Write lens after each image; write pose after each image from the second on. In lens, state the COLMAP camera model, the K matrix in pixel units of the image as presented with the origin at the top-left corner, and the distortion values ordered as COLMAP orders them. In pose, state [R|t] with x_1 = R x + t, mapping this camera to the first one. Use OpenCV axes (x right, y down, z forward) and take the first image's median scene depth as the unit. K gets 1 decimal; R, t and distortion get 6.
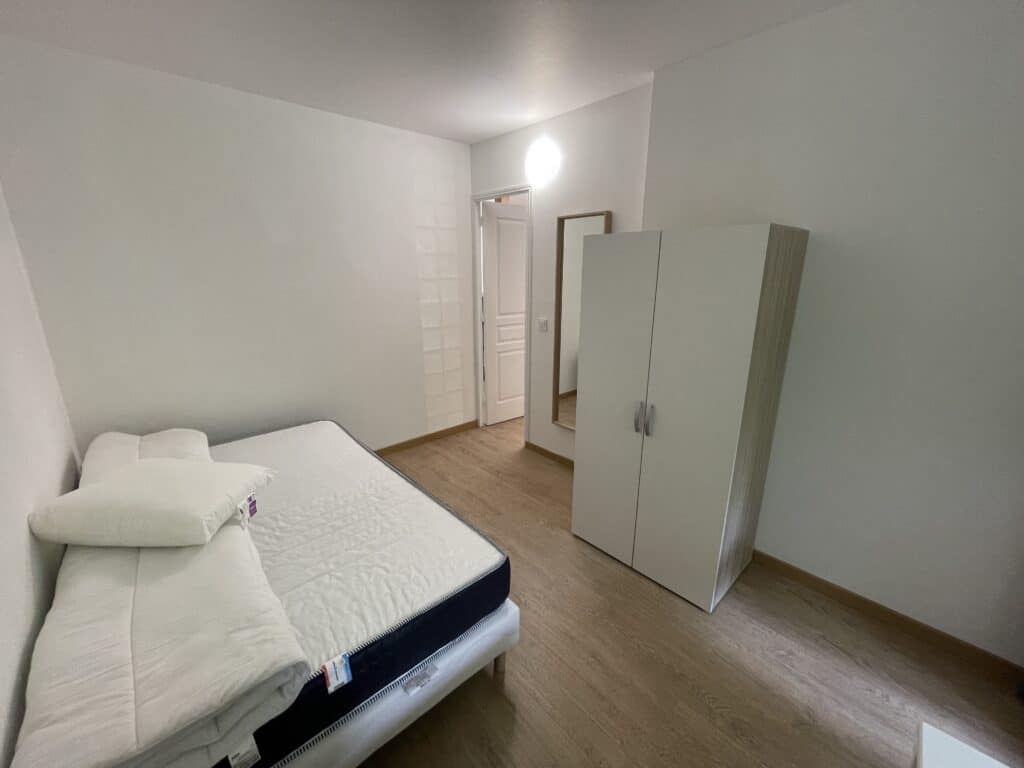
lens RADIAL K [[413.1, 0, 507.9], [0, 413.1, 377.3], [0, 0, 1]] dist [-0.004160, 0.000839]
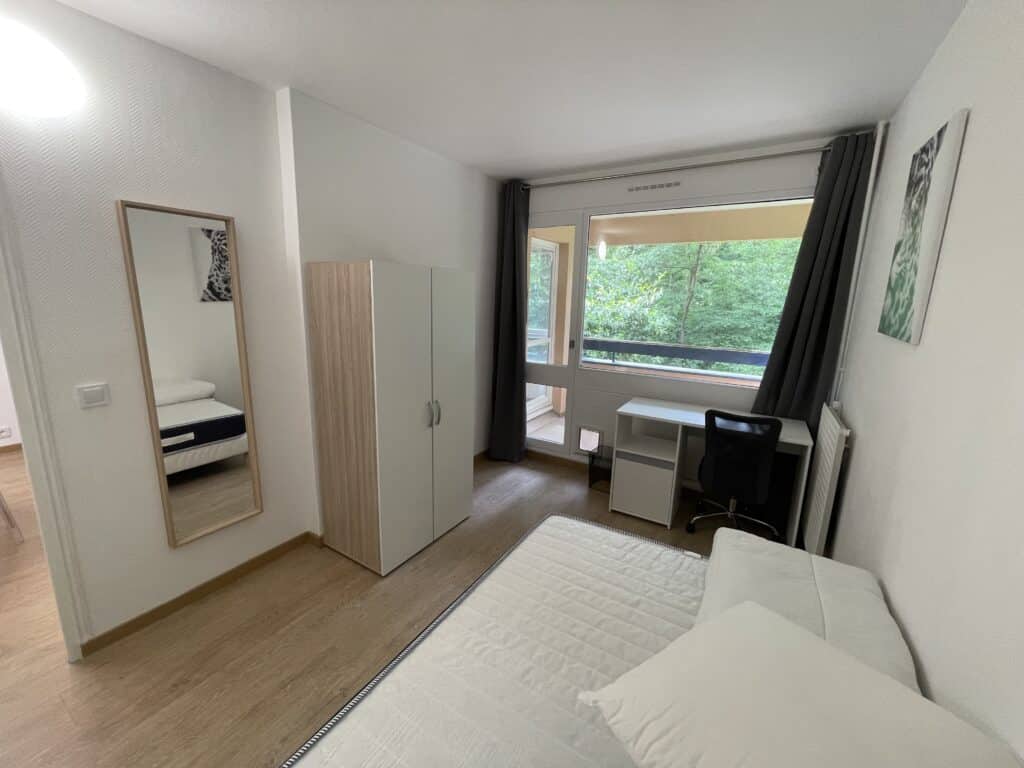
lens RADIAL K [[413.1, 0, 507.9], [0, 413.1, 377.3], [0, 0, 1]] dist [-0.004160, 0.000839]
pose [[-0.273474, -0.190281, 0.942871, -0.802156], [0.227165, 0.939733, 0.255535, -0.243617], [-0.934670, 0.284070, -0.213768, 0.919028]]
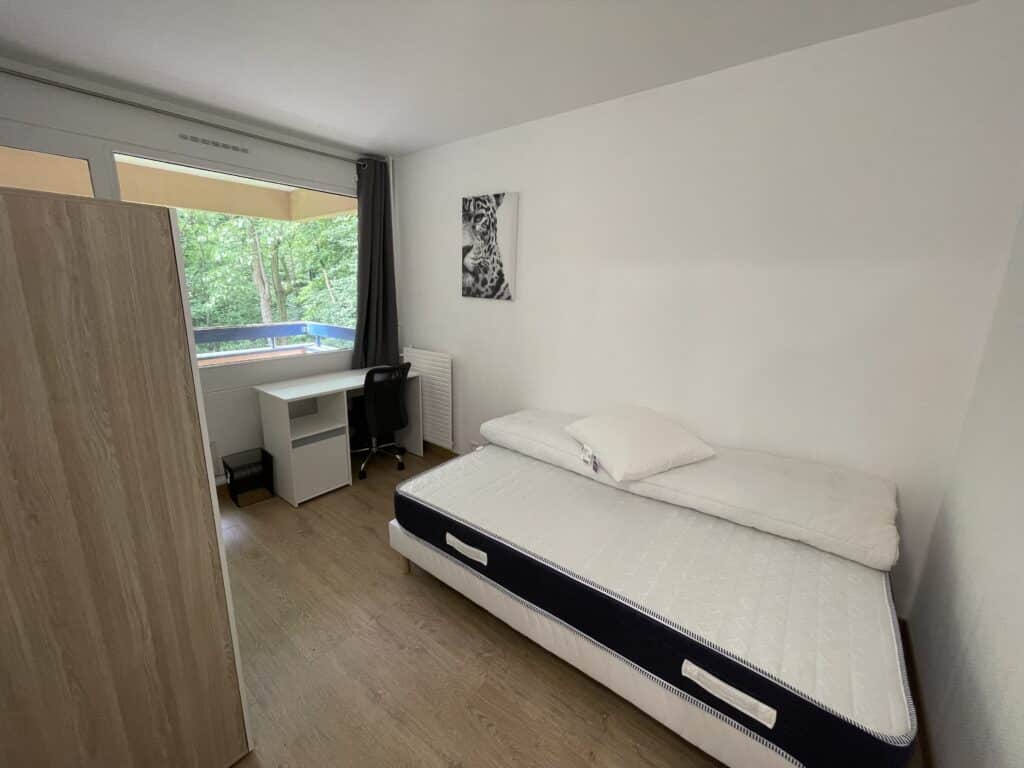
lens RADIAL K [[413.1, 0, 507.9], [0, 413.1, 377.3], [0, 0, 1]] dist [-0.004160, 0.000839]
pose [[-0.987101, 0.018058, -0.159079, -0.120835], [-0.058379, 0.884608, 0.462666, -0.387210], [0.149077, 0.465985, -0.872143, 1.475616]]
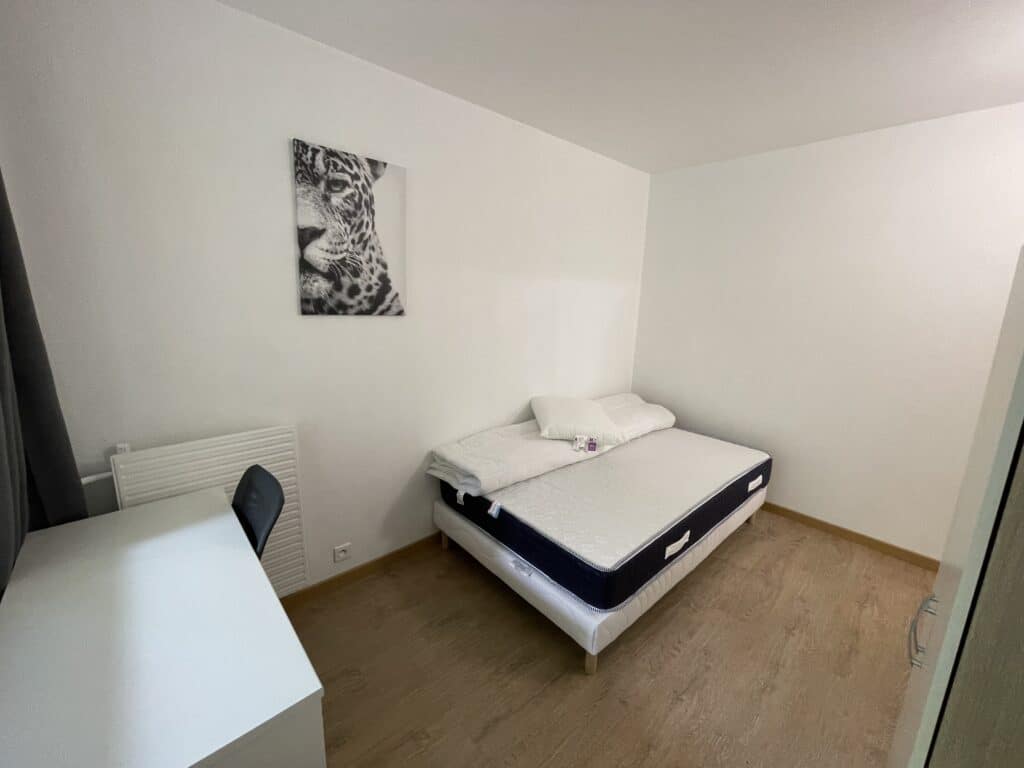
lens RADIAL K [[413.1, 0, 507.9], [0, 413.1, 377.3], [0, 0, 1]] dist [-0.004160, 0.000839]
pose [[-0.010775, 0.199788, -0.979780, 0.650018], [-0.283792, 0.938936, 0.194580, -0.108092], [0.958825, 0.280150, 0.046582, 0.408508]]
